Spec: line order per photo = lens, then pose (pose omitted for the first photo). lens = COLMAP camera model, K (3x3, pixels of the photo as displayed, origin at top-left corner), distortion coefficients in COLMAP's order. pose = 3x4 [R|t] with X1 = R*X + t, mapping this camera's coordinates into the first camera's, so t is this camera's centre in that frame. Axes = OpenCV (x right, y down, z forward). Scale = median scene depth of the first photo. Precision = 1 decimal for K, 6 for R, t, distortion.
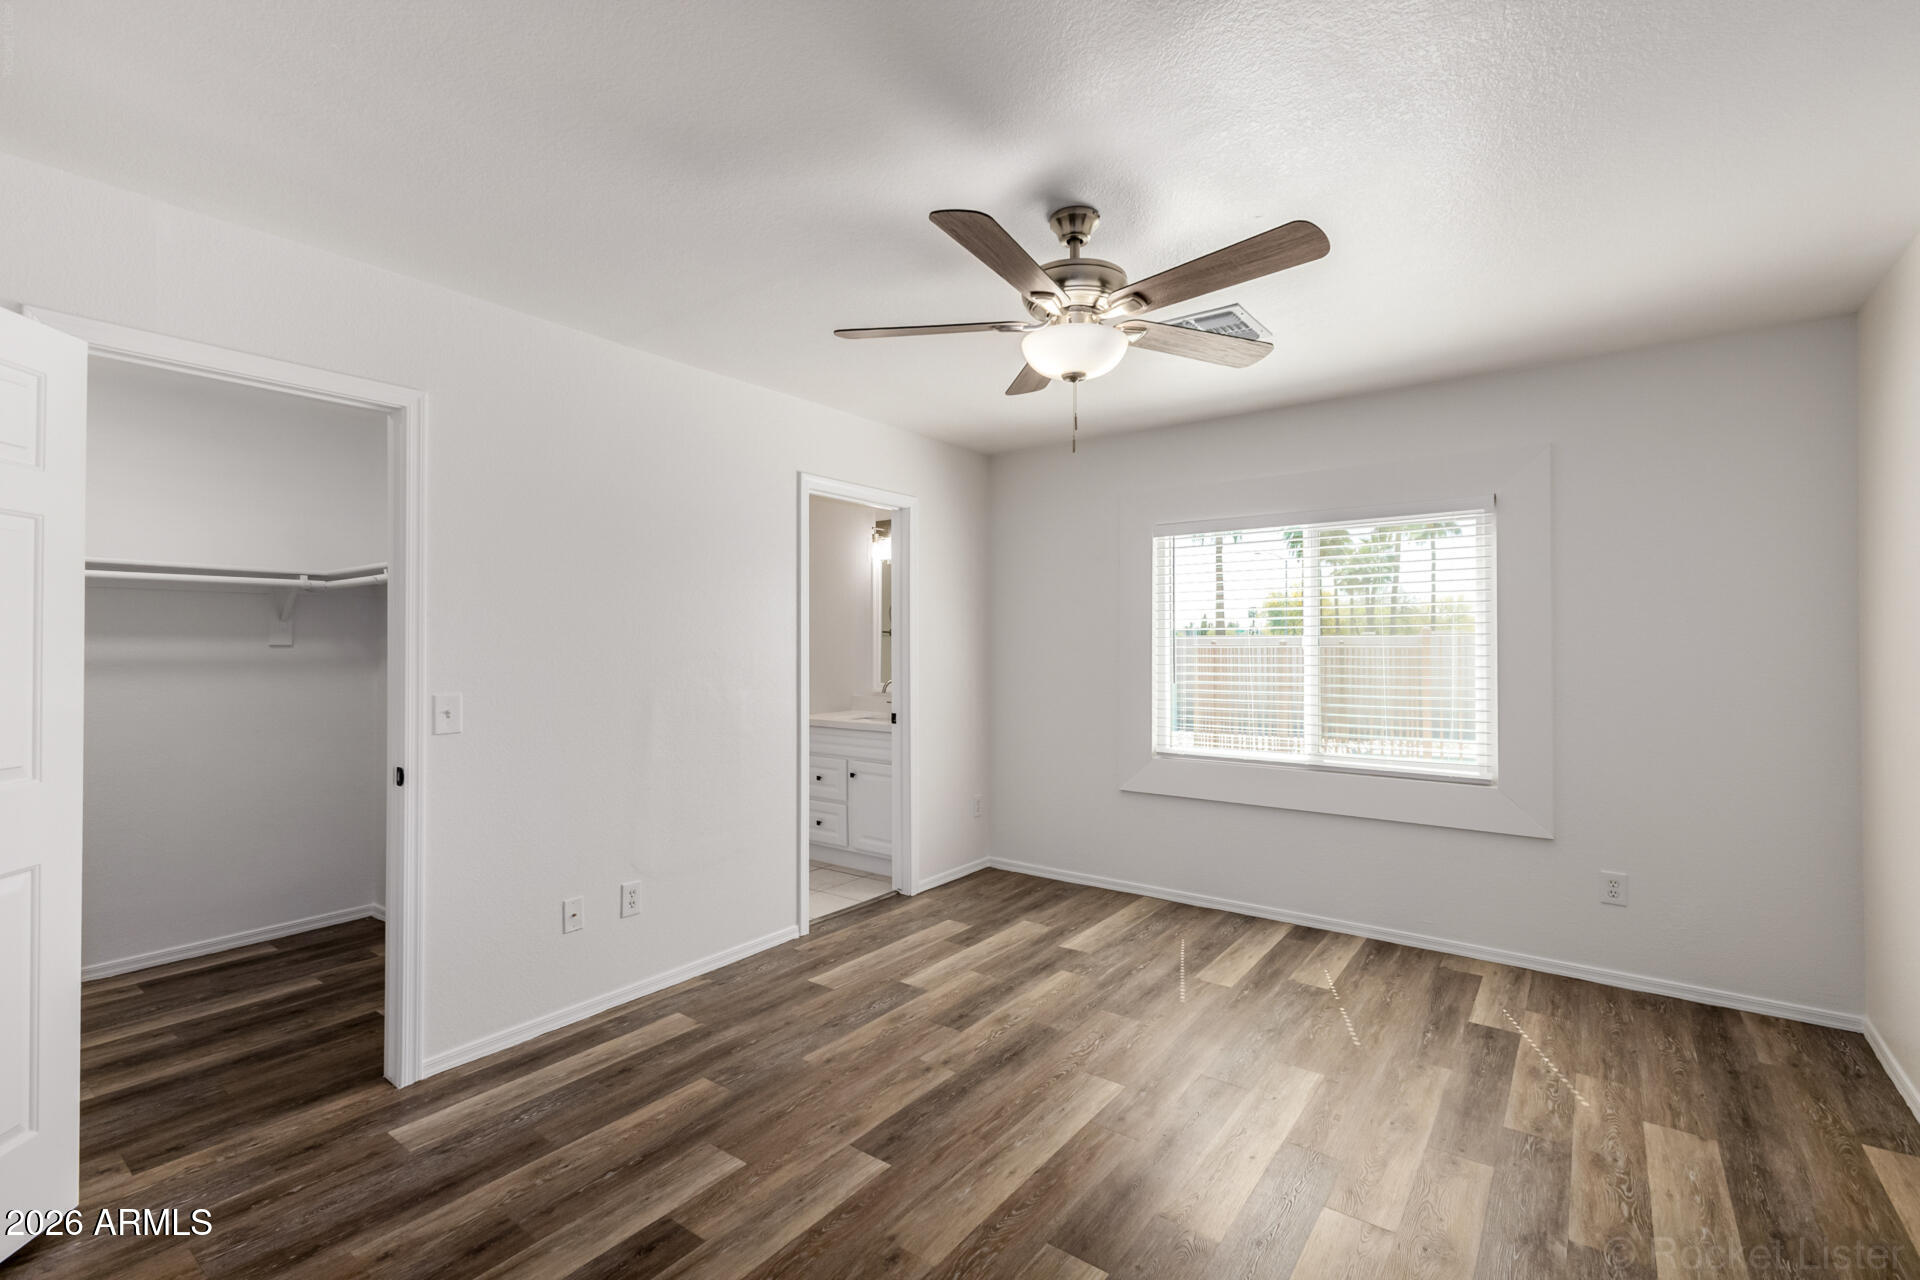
lens RADIAL K [[836.3, 0, 961.5], [0, 836.3, 636.9], [0, 0, 1]] dist [0.011393, -0.000419]
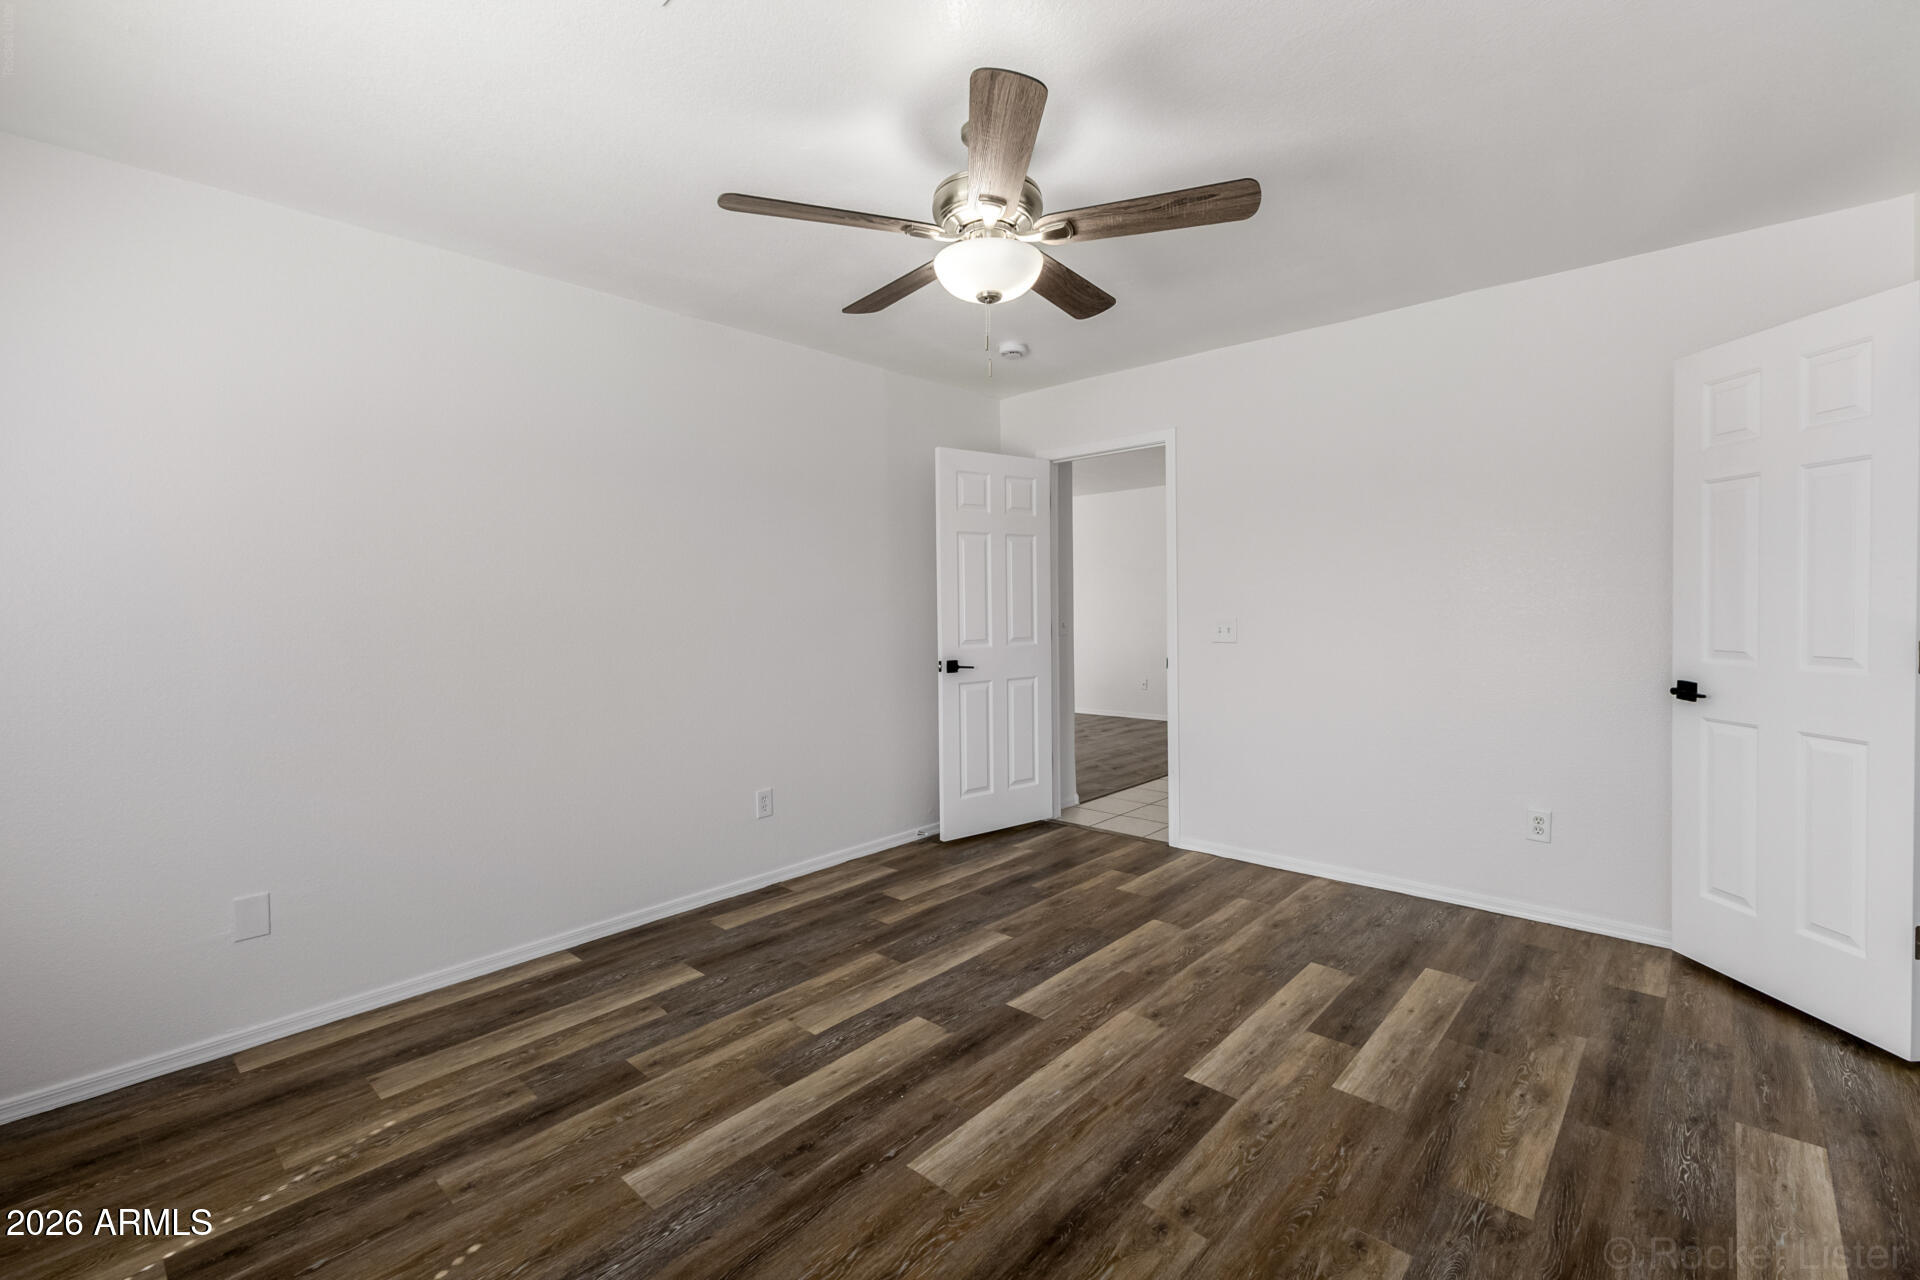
lens RADIAL K [[836.3, 0, 961.5], [0, 836.3, 636.9], [0, 0, 1]] dist [0.011393, -0.000419]
pose [[-0.994617, 0.013474, 0.102742, 0.047999], [0.016654, 0.999407, 0.030154, 0.032258], [-0.102274, 0.031702, -0.994251, 1.297611]]
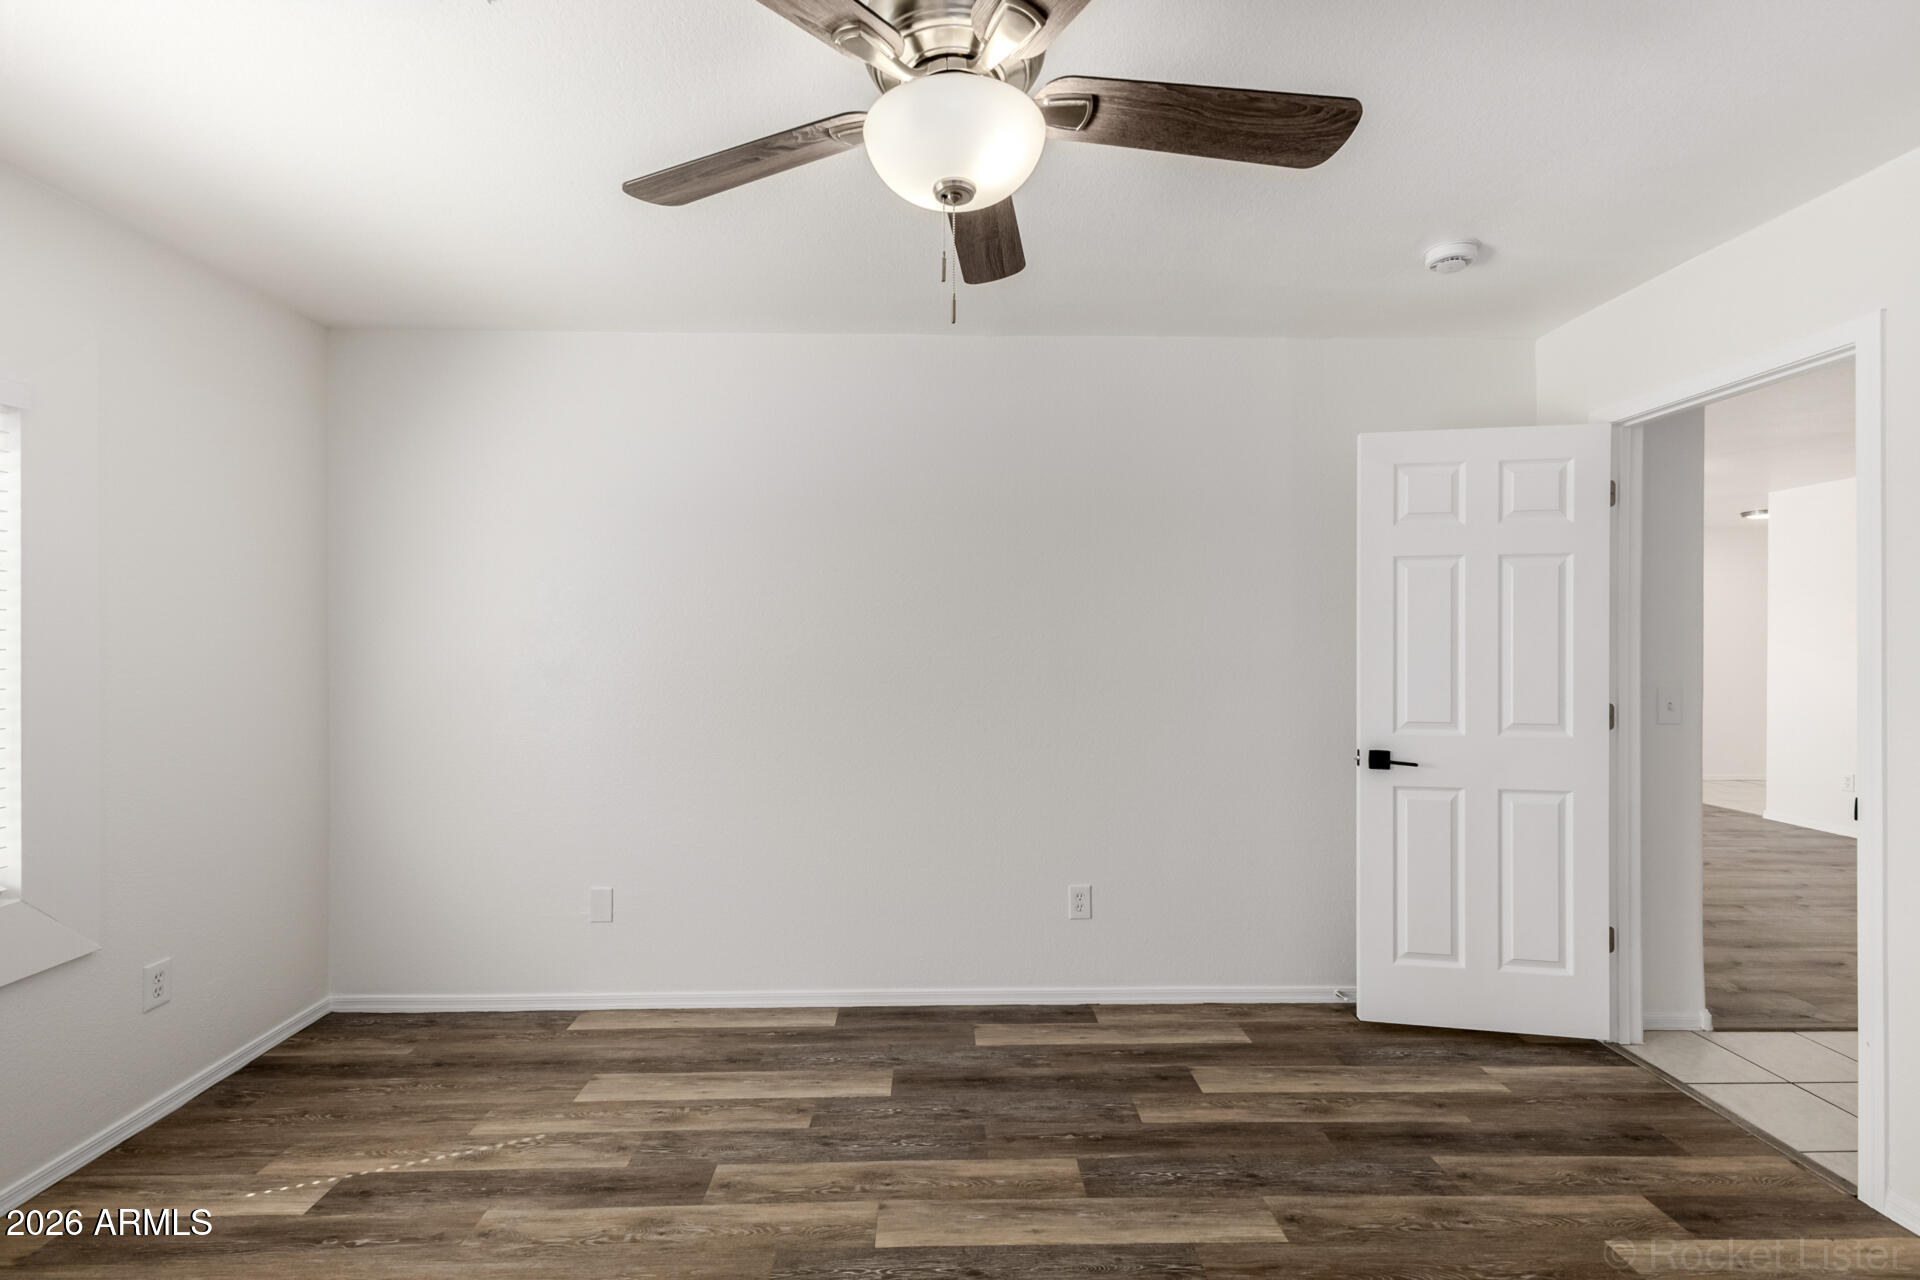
lens RADIAL K [[836.9, 0, 951.0], [0, 836.9, 642.3], [0, 0, 1]] dist [0.011859, -0.000410]
pose [[-0.610861, -0.002610, 0.791734, -0.214699], [-0.006657, 0.999976, -0.001840, 0.001325], [-0.791710, -0.006395, -0.610864, 0.894414]]
